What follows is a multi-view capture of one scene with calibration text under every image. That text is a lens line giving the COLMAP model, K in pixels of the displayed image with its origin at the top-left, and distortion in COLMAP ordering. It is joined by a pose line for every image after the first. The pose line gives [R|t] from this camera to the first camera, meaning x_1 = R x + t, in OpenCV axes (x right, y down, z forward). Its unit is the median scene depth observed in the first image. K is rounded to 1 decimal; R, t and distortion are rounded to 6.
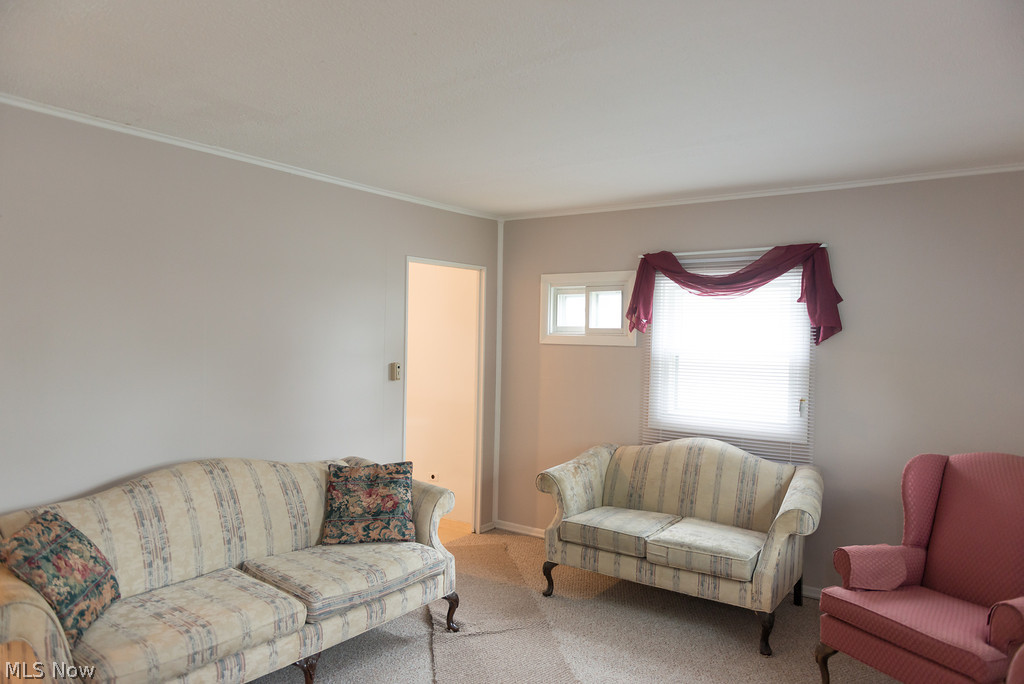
lens RADIAL K [[689.6, 0, 514.6], [0, 689.6, 342.4], [0, 0, 1]] dist [-0.004911, -0.002410]
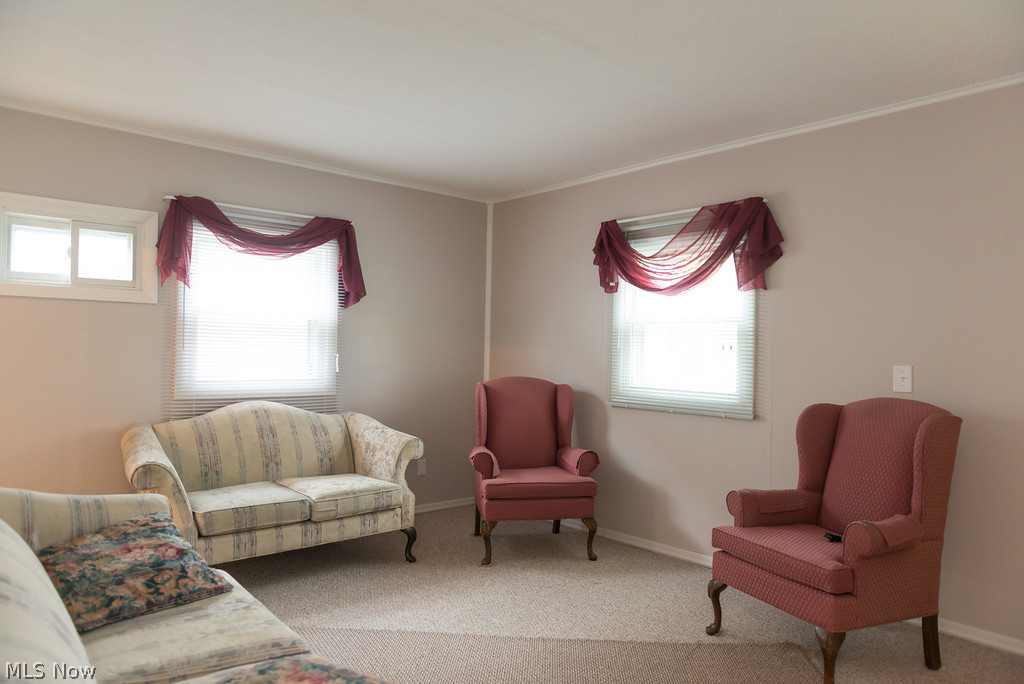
lens RADIAL K [[689.6, 0, 510.5], [0, 689.6, 341.9], [0, 0, 1]] dist [-0.004911, -0.002410]
pose [[0.224686, -0.002883, 0.974427, -0.608487], [-0.006095, 0.999972, 0.004364, 0.051282], [-0.974412, -0.006920, 0.224663, 0.451735]]
